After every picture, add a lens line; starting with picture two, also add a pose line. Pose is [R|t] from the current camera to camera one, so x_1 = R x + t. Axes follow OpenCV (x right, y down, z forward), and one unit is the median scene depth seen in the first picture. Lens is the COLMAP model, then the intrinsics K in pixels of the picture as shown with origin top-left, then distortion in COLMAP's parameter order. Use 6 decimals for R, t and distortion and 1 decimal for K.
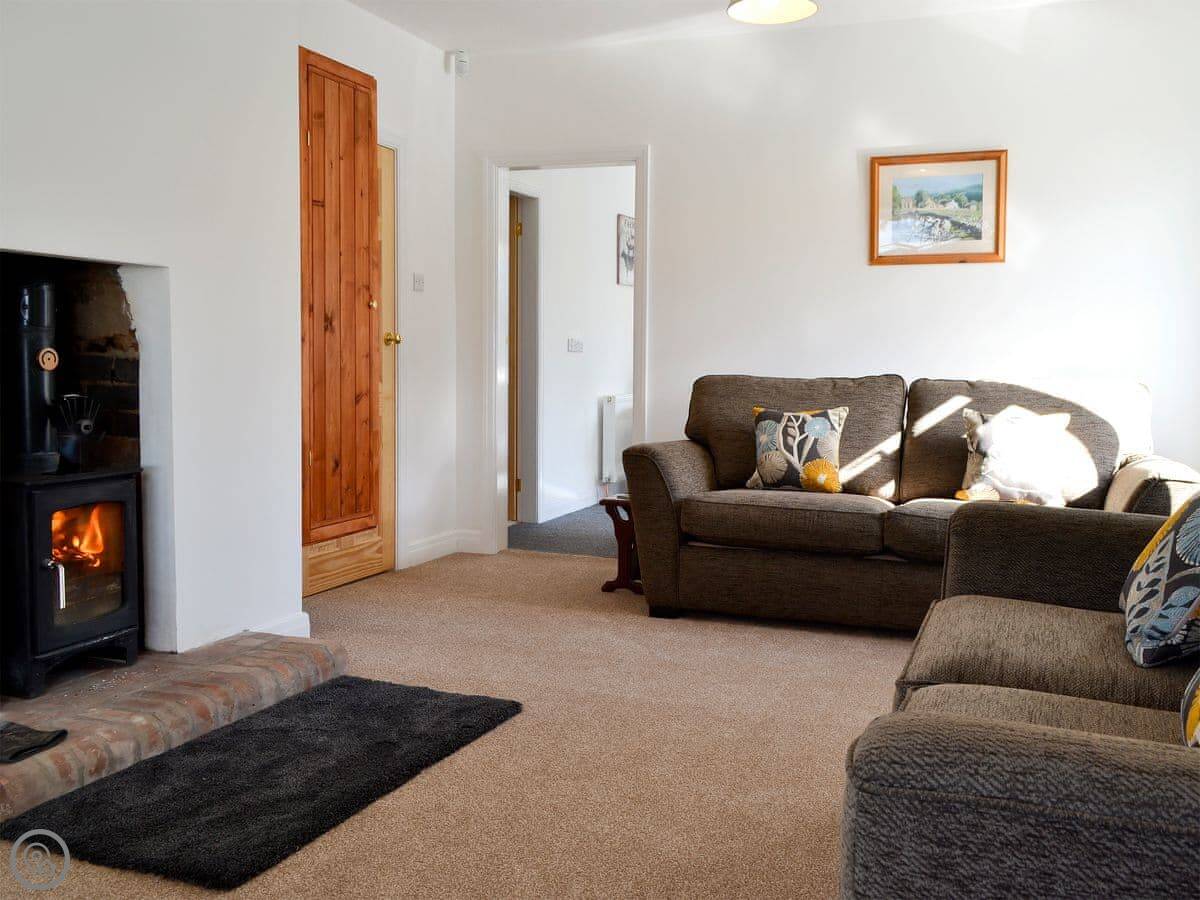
lens RADIAL K [[1128.7, 0, 600.0], [0, 1128.7, 450.0], [0, 0, 1]] dist [0.074154, -0.003204]
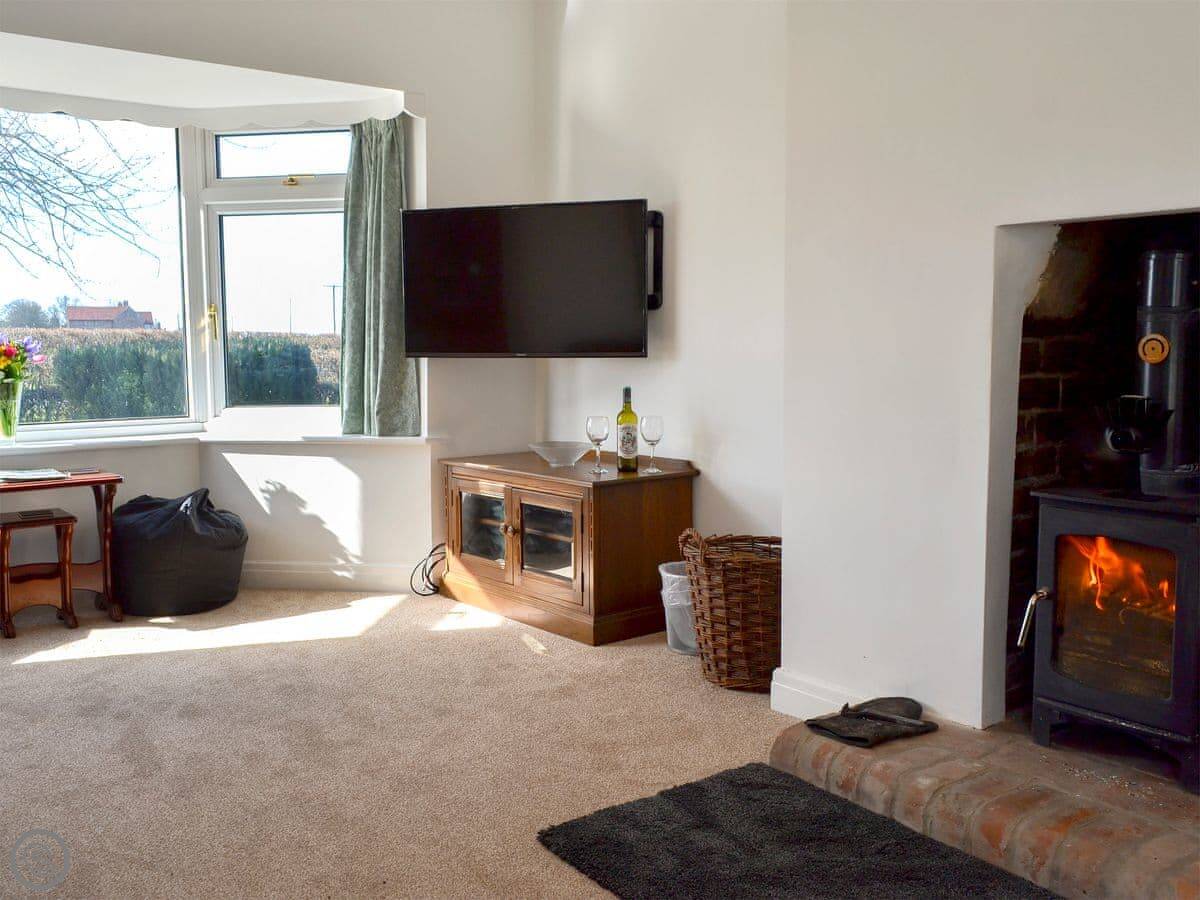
lens RADIAL K [[1128.7, 0, 600.0], [0, 1128.7, 450.0], [0, 0, 1]] dist [0.074154, -0.003204]
pose [[-0.523092, 0.075627, -0.848914, 0.384877], [-0.070133, 0.988857, 0.131309, -0.090113], [0.849386, 0.128224, -0.511959, 1.123468]]
